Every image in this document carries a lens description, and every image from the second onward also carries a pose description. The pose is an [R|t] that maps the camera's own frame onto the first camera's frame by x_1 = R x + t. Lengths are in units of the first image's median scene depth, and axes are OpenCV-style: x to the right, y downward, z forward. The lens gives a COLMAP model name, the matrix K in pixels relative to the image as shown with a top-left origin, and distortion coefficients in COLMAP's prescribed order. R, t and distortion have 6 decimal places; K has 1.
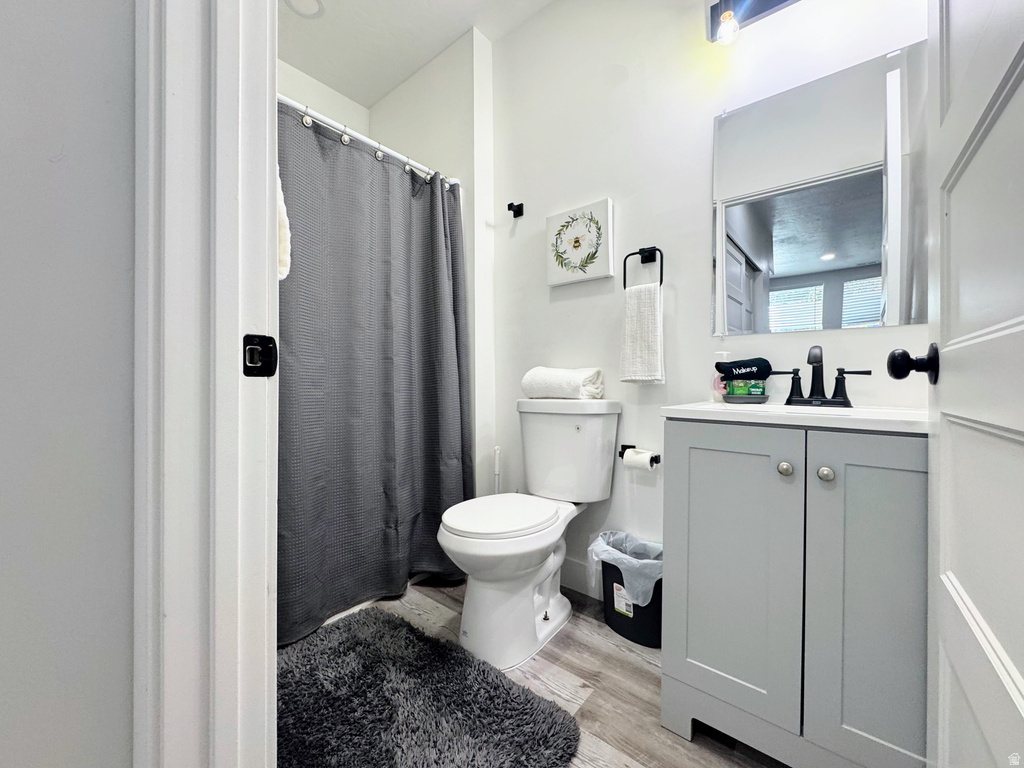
lens RADIAL K [[406.1, 0, 511.1], [0, 406.1, 384.9], [0, 0, 1]] dist [-0.004683, 0.000821]
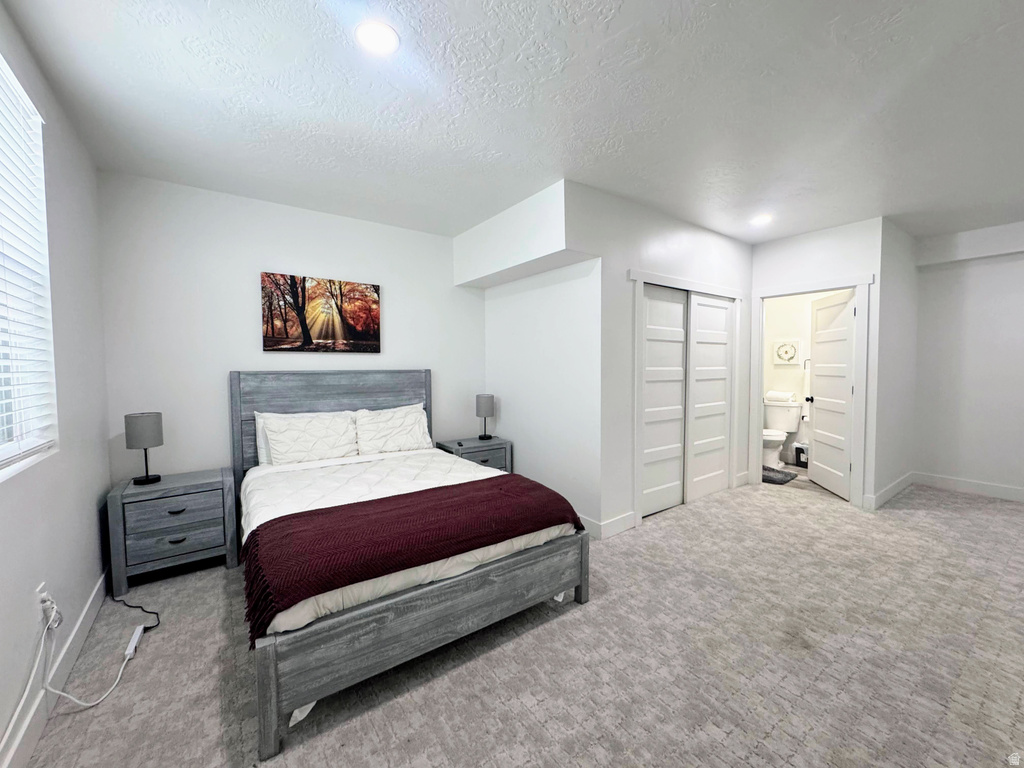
lens RADIAL K [[406.1, 0, 507.0], [0, 406.1, 385.4], [0, 0, 1]] dist [-0.004683, 0.000821]
pose [[0.963471, 0.004618, -0.267773, -1.191658], [0.007547, 0.998986, 0.044384, -0.271782], [0.267707, -0.044784, 0.962459, -2.884336]]
